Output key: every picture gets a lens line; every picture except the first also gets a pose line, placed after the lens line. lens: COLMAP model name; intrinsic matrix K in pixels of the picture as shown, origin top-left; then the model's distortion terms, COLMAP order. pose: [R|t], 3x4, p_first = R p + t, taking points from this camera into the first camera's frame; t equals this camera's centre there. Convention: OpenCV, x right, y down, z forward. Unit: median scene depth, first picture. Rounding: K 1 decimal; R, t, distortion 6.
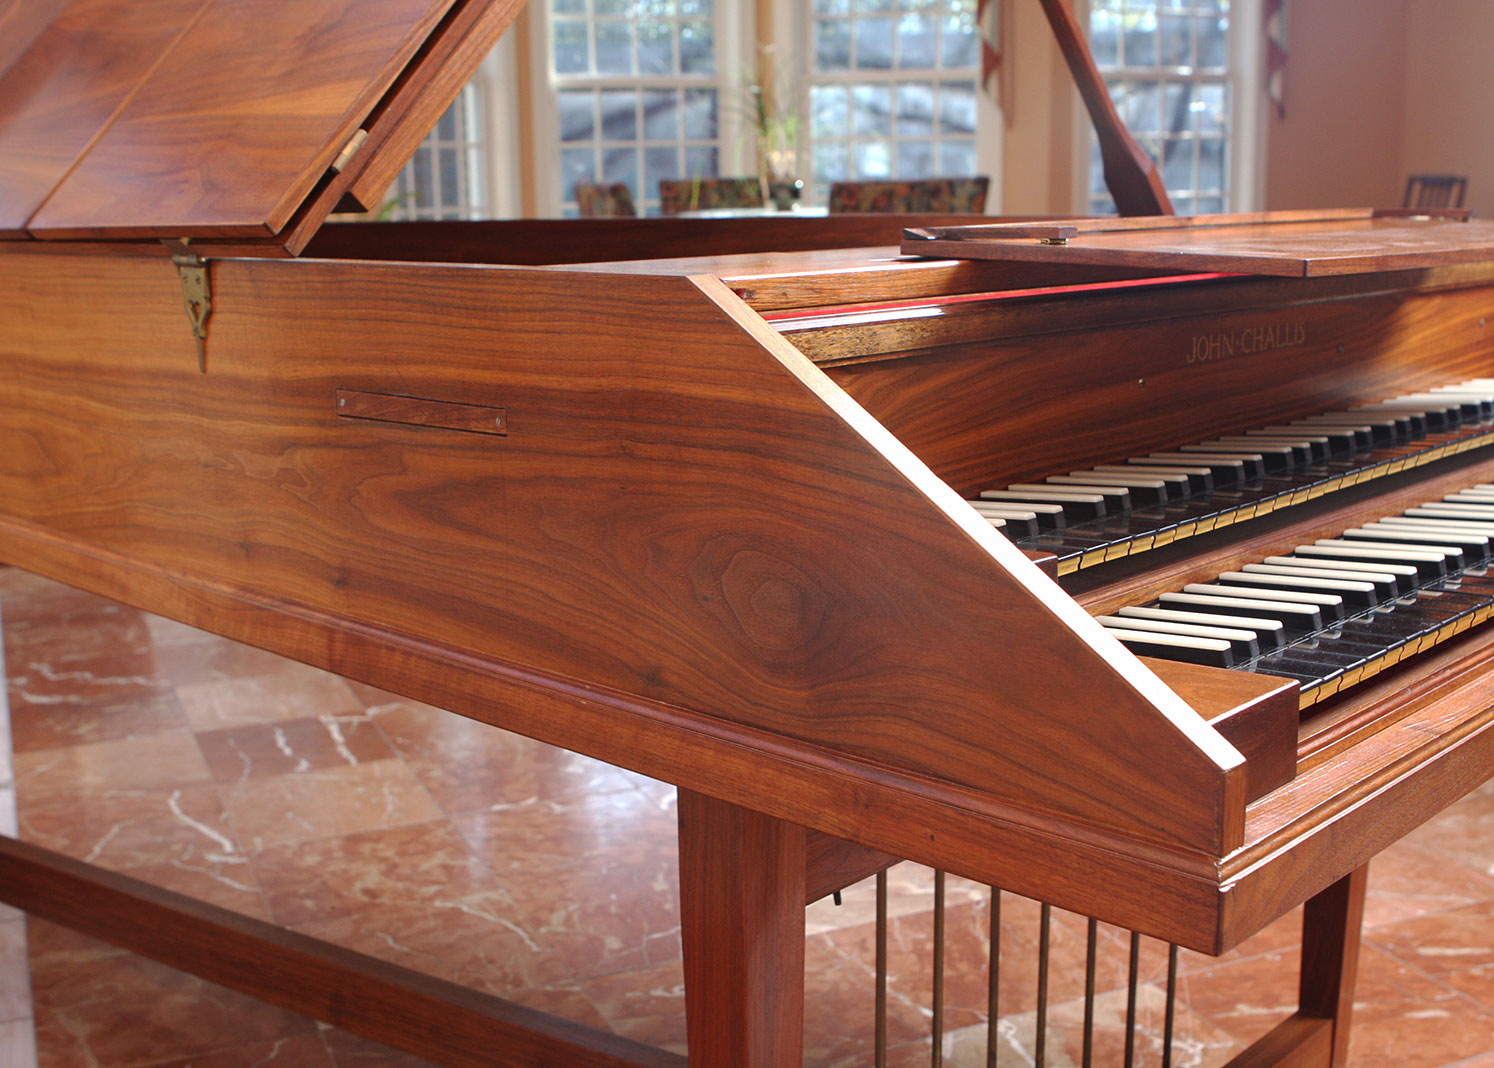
lens RADIAL K [[1782.7, 0, 747.0], [0, 1782.7, 534.0], [0, 0, 1]] dist [-0.109655, 0.048675]
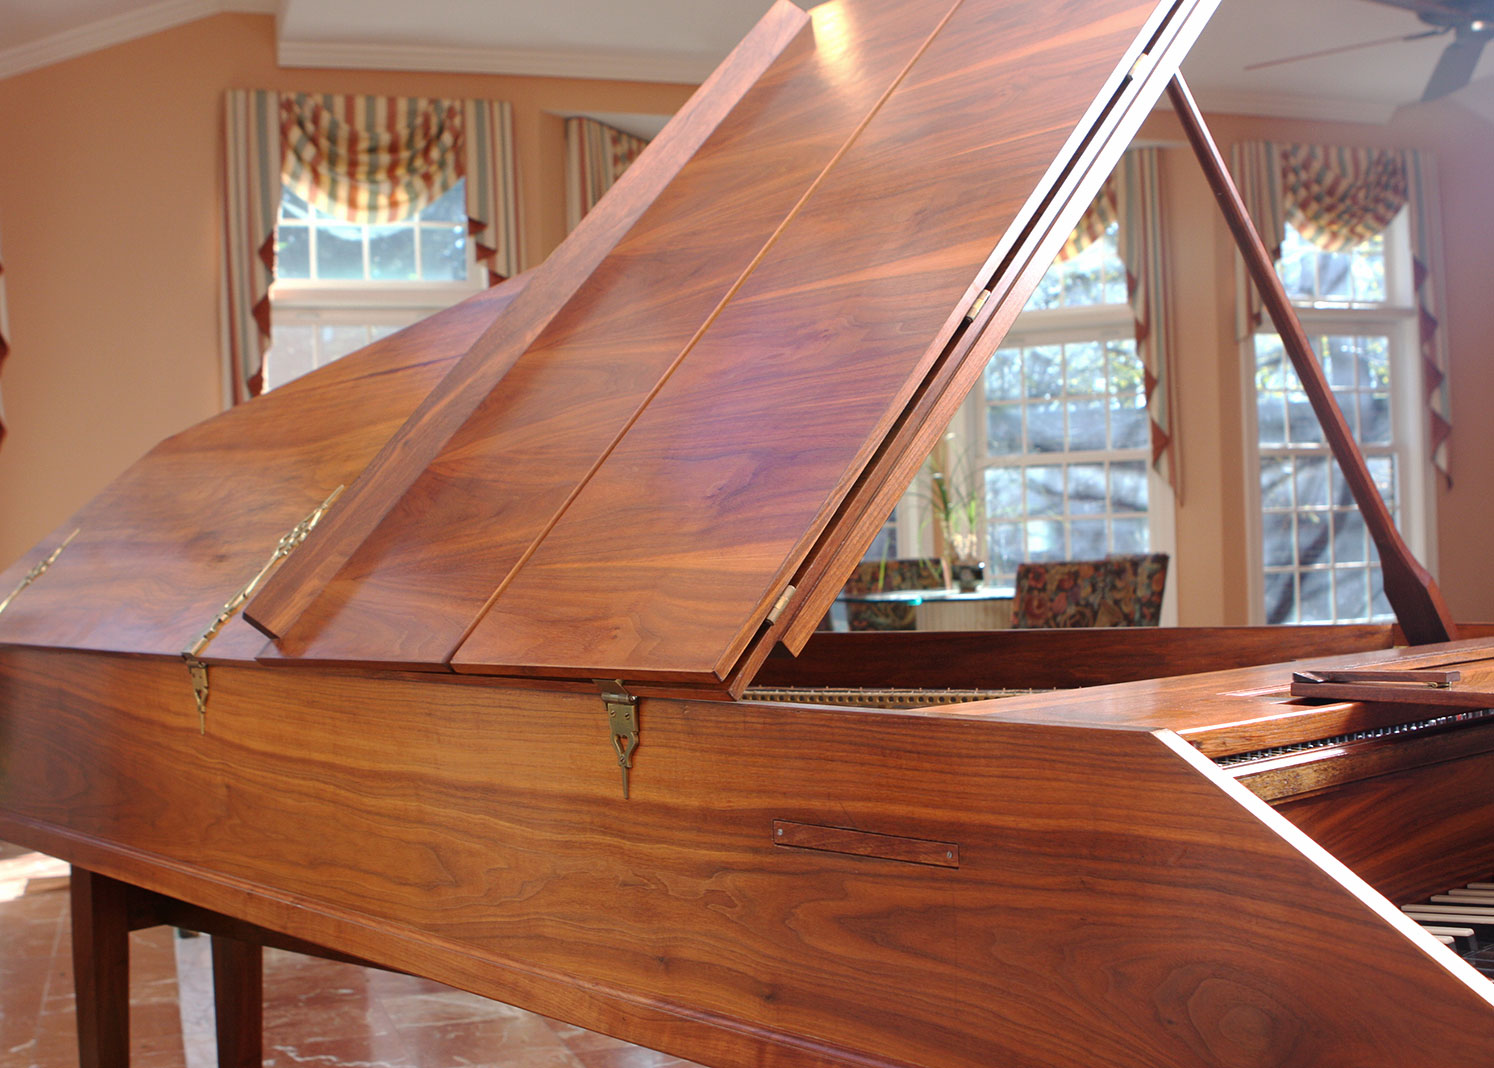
lens RADIAL K [[1782.7, 0, 747.0], [0, 1782.7, 534.0], [0, 0, 1]] dist [-0.109655, 0.048675]
pose [[0.996703, -0.015356, -0.079669, -0.155585], [-0.001261, 0.978873, -0.204463, -0.029381], [0.081126, 0.203889, 0.975627, -0.116435]]
